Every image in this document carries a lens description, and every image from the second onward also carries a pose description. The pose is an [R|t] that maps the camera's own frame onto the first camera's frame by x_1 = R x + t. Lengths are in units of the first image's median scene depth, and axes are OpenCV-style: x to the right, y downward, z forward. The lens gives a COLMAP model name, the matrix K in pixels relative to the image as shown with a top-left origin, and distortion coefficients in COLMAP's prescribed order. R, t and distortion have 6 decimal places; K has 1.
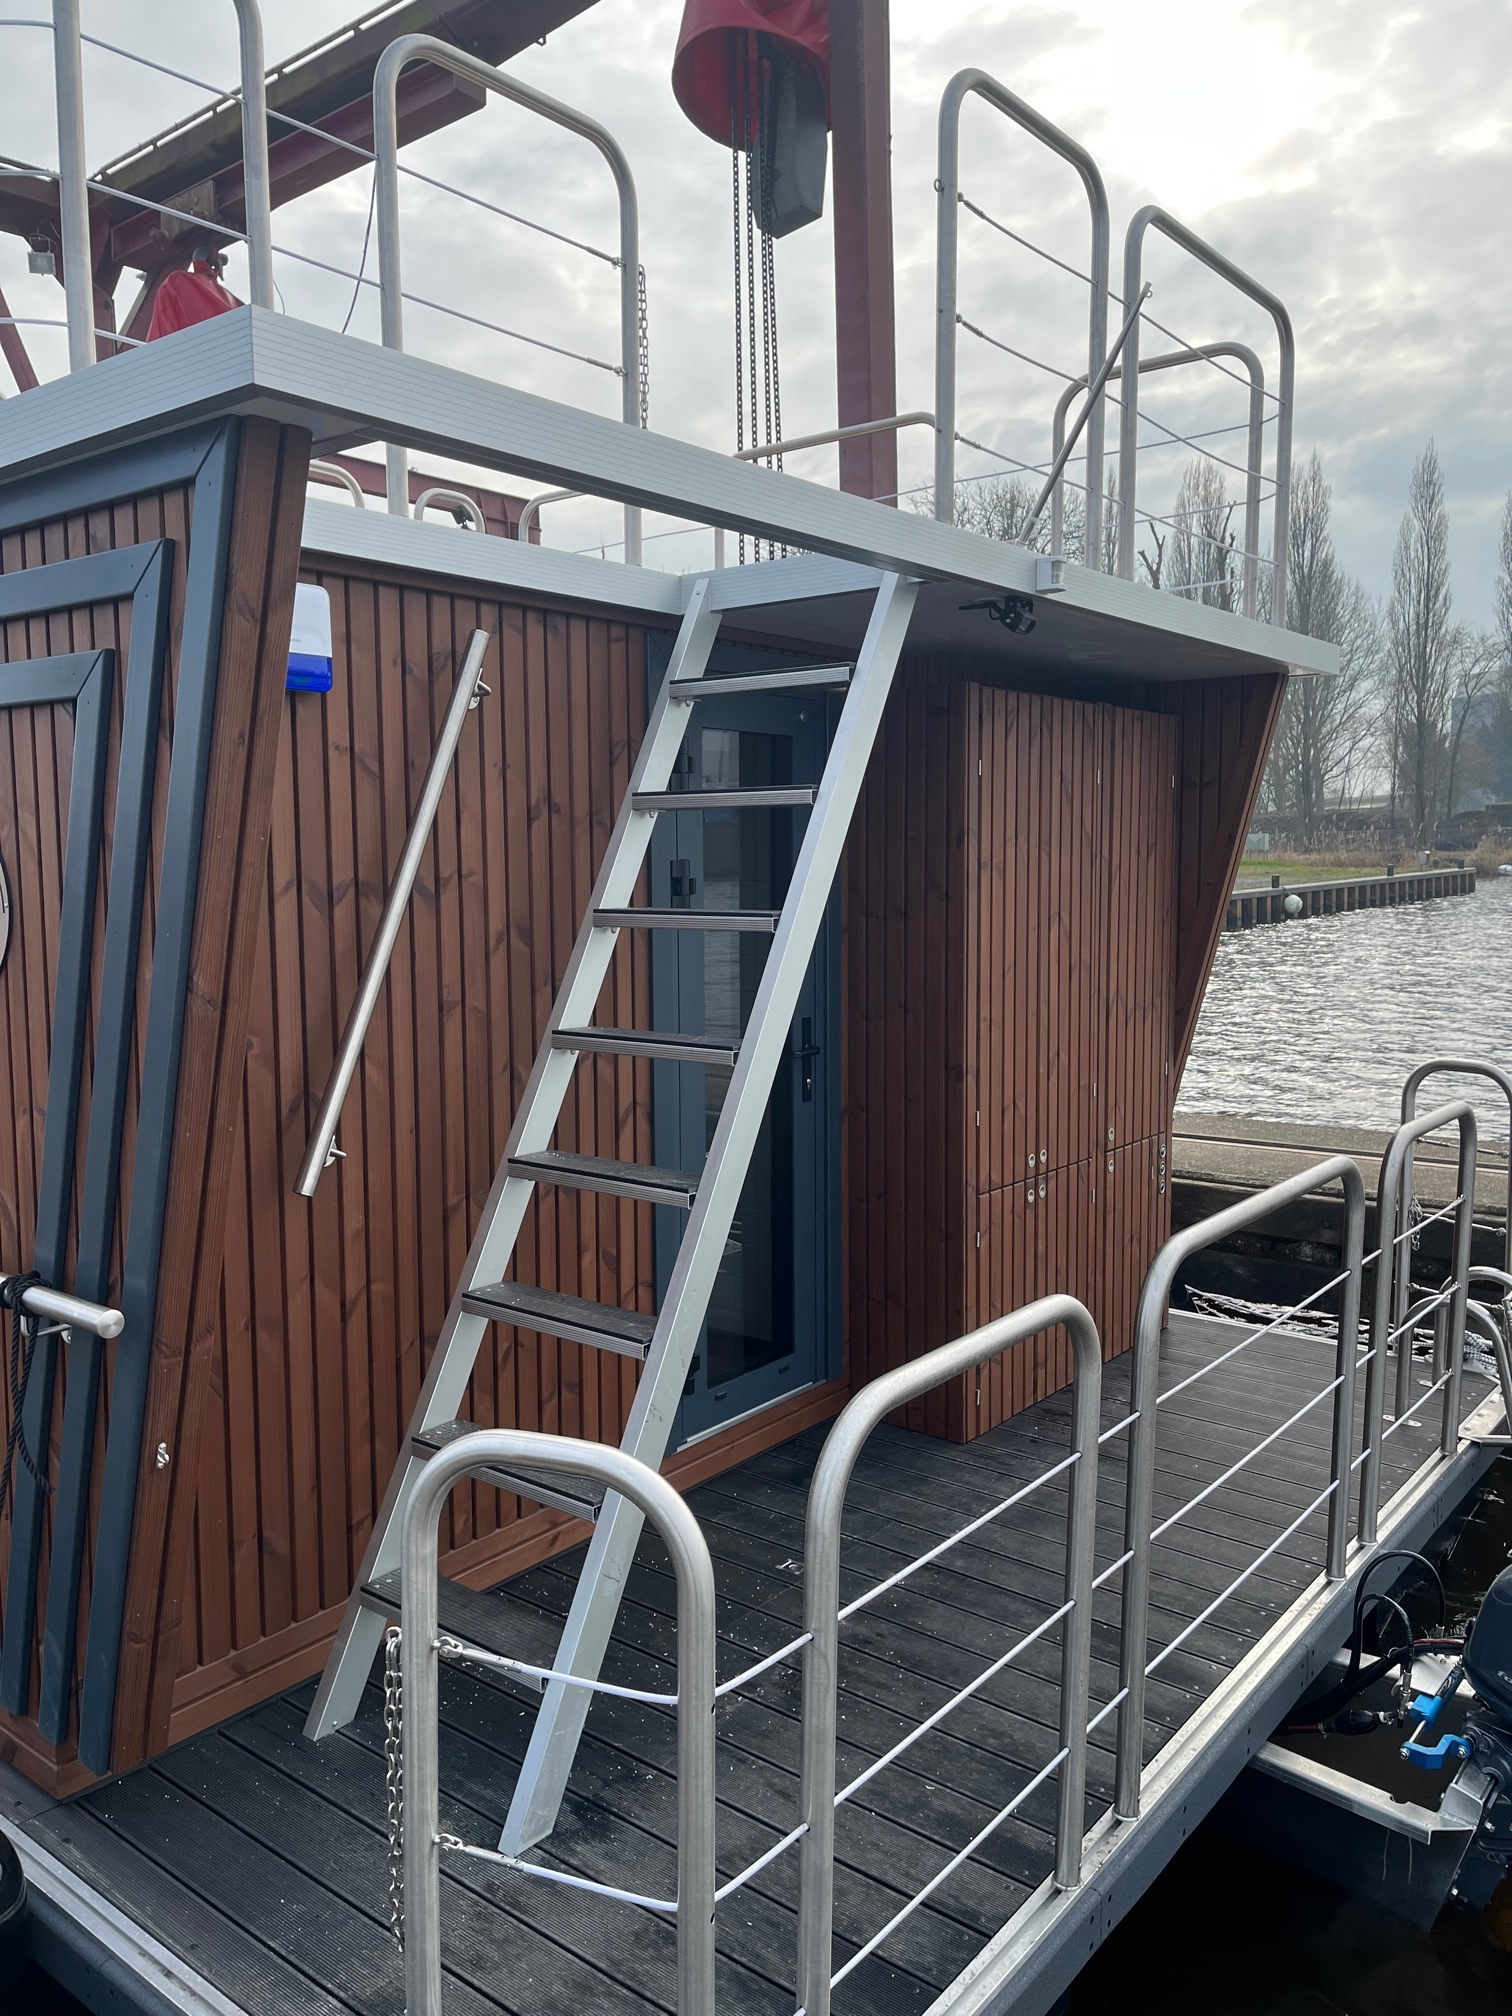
lens RADIAL K [[1529.5, 0, 753.9], [0, 1529.5, 1005.5], [0, 0, 1]] dist [0.053176, -0.067198]
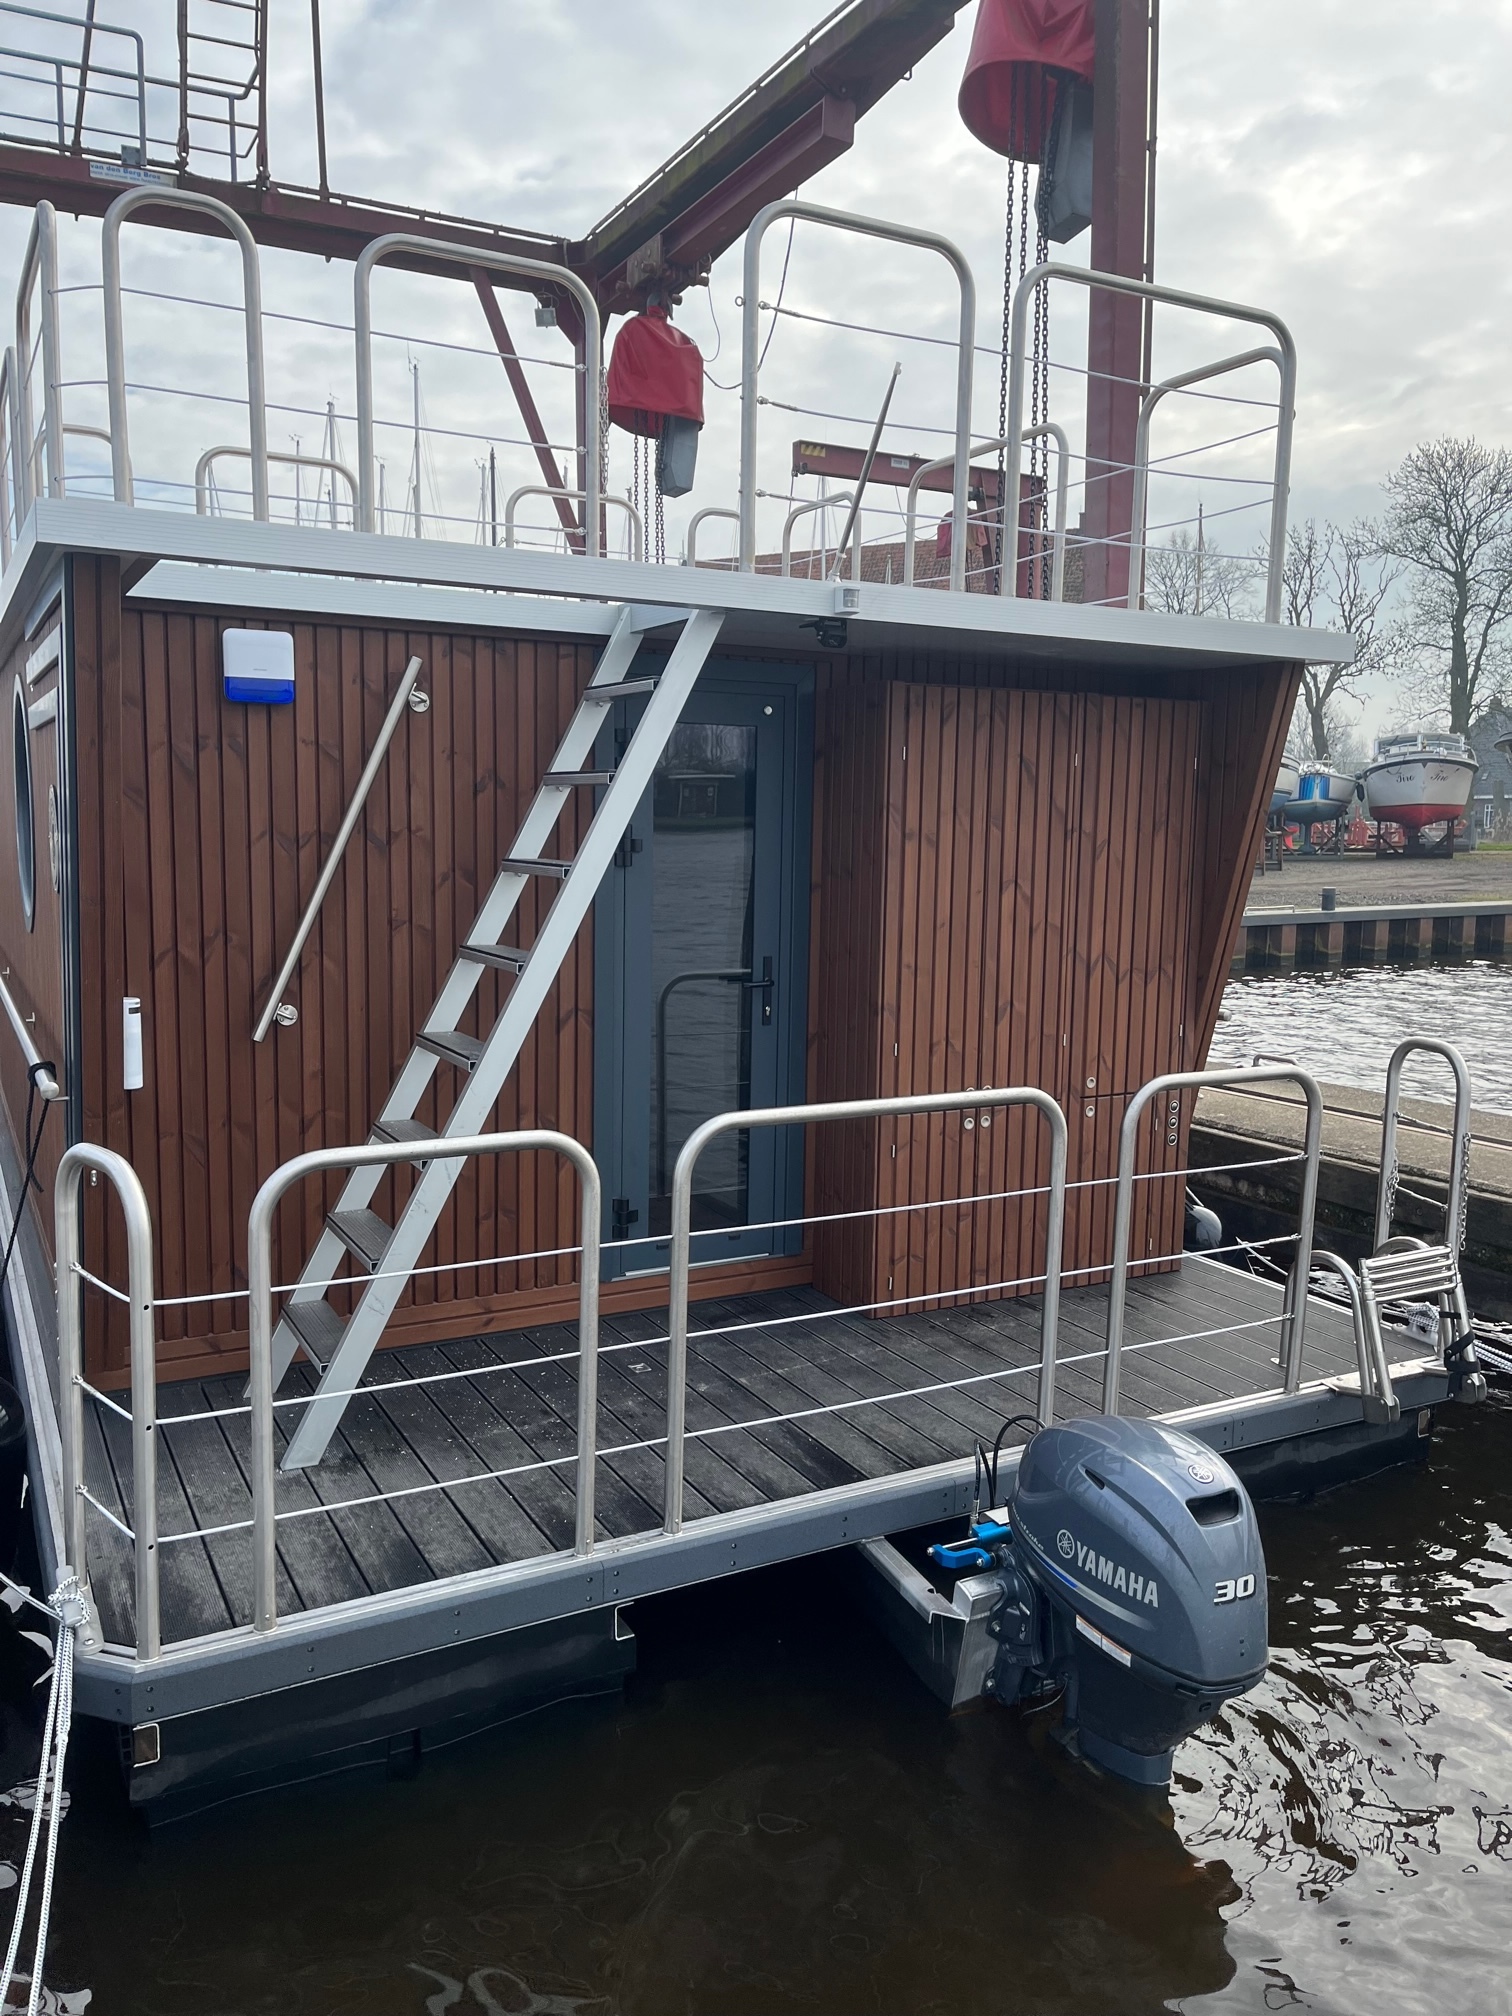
lens RADIAL K [[1529.5, 0, 751.0], [0, 1529.5, 1005.9], [0, 0, 1]] dist [0.053176, -0.067198]
pose [[0.920300, 0.069478, -0.384995, 0.667733], [-0.060108, 0.997530, 0.036334, 0.005347], [0.386569, -0.010296, 0.922203, -0.182931]]
